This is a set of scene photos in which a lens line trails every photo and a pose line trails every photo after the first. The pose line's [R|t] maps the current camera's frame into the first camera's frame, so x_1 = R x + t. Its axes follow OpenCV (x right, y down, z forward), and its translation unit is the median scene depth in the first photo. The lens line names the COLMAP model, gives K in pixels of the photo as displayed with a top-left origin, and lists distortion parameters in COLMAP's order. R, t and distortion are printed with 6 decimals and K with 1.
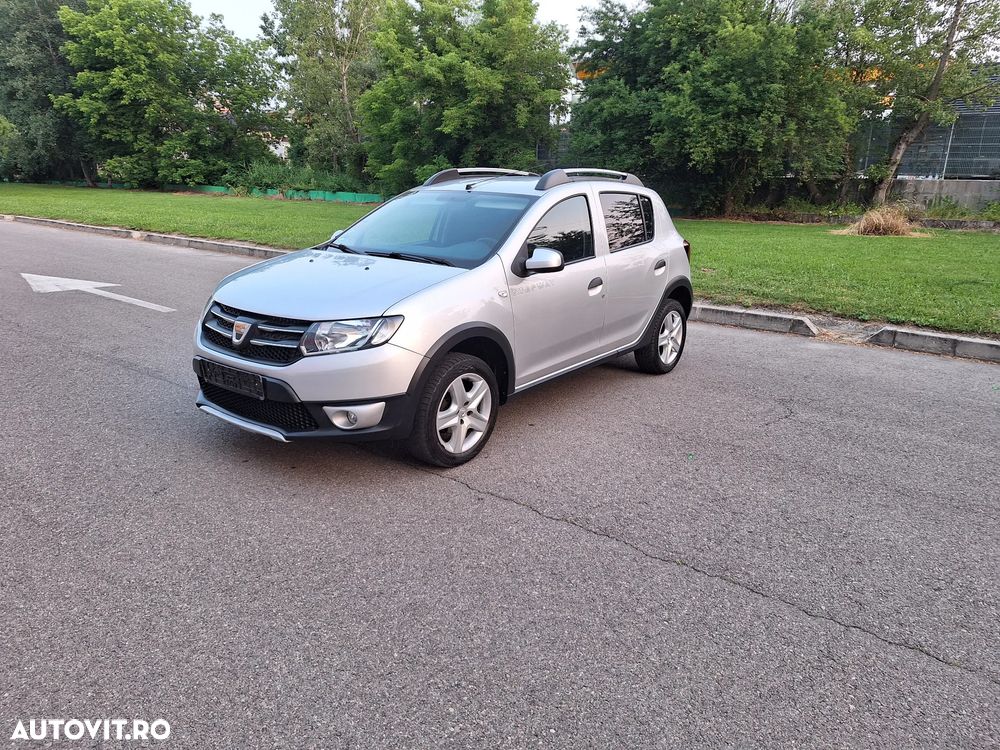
lens RADIAL K [[689.0, 0, 509.8], [0, 689.0, 367.2], [0, 0, 1]] dist [0.057246, -0.056756]
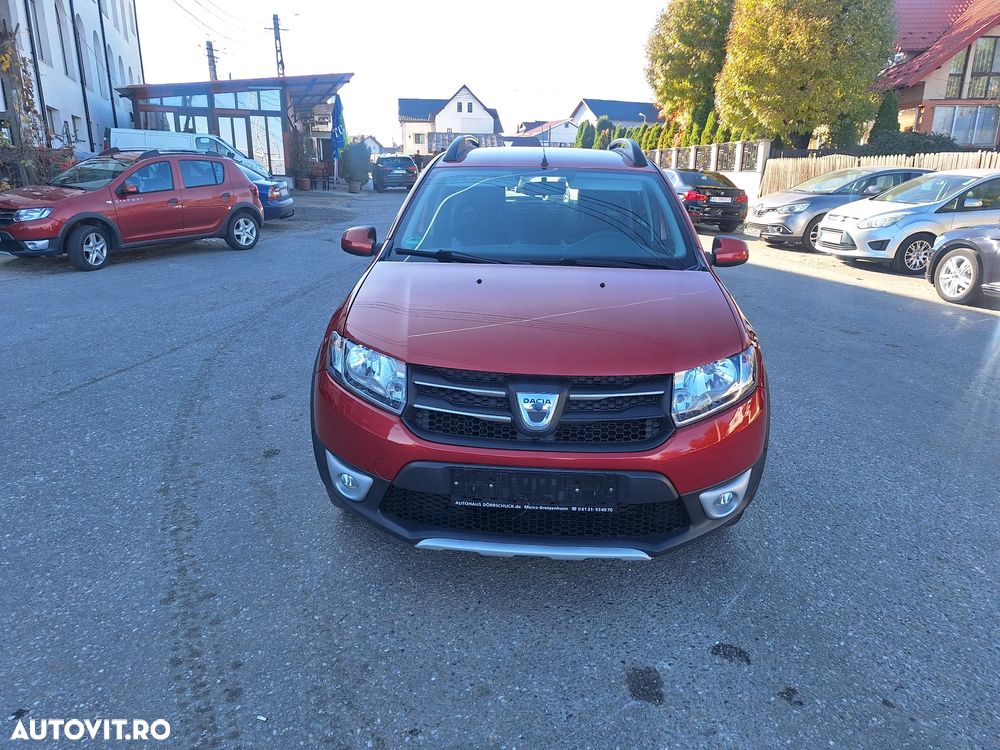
lens RADIAL K [[700.3, 0, 525.8], [0, 700.3, 380.0], [0, 0, 1]] dist [0.044253, -0.029932]
pose [[0.821053, -0.168339, 0.545467, -0.096720], [0.135277, 0.985690, 0.100576, -0.018675], [-0.554592, -0.008789, 0.832076, 0.063946]]
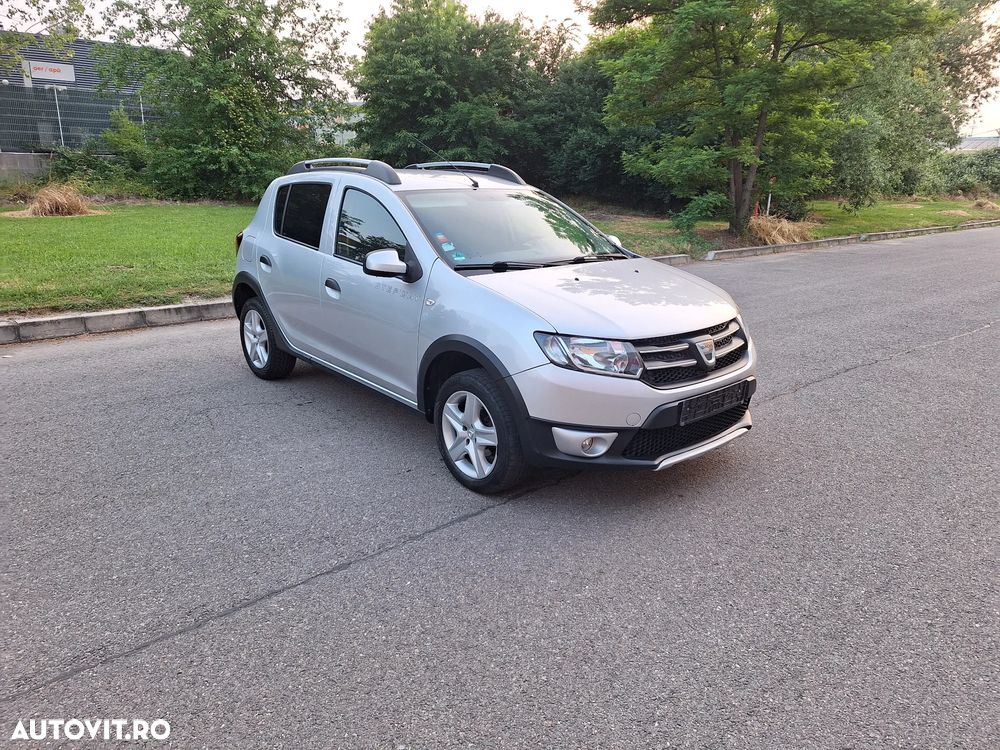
lens RADIAL K [[689.0, 0, 509.8], [0, 689.0, 367.2], [0, 0, 1]] dist [0.057246, -0.056756]
pose [[0.184810, -0.282269, 0.941366, -0.174379], [0.240977, 0.941640, 0.235042, -0.041560], [-0.952772, 0.183409, 0.242045, 0.136020]]
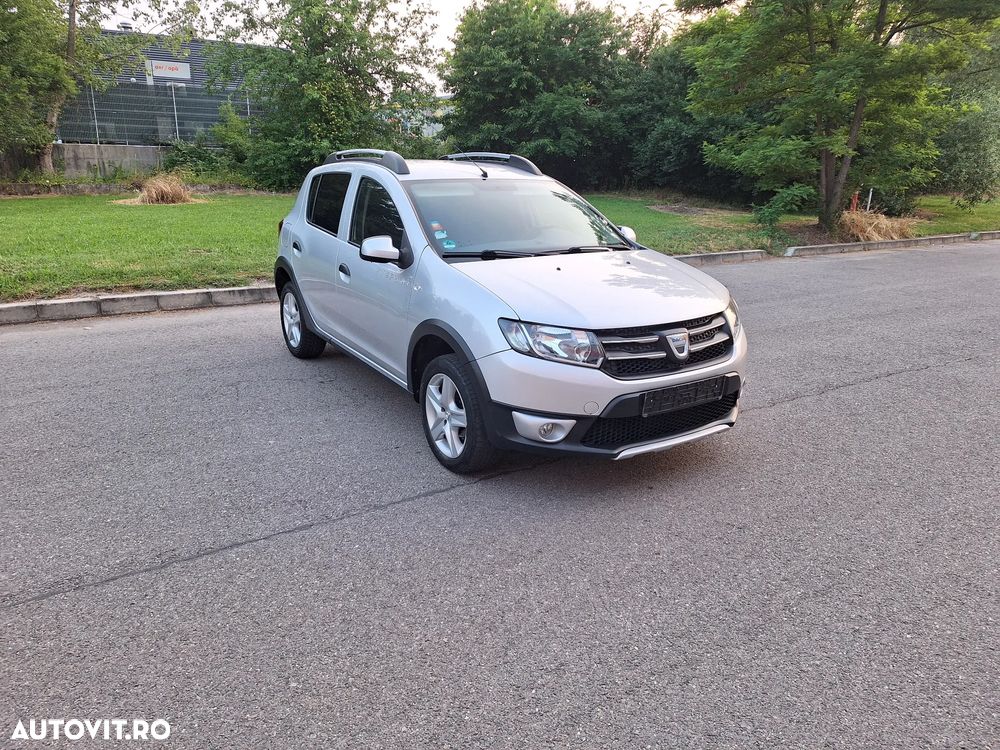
lens RADIAL K [[690.1, 0, 497.8], [0, 690.1, 374.8], [0, 0, 1]] dist [0.059818, -0.063534]
pose [[0.333126, -0.289197, 0.897436, -0.173281], [0.232127, 0.947661, 0.219217, -0.036002], [-0.913862, 0.135292, 0.382821, 0.115025]]
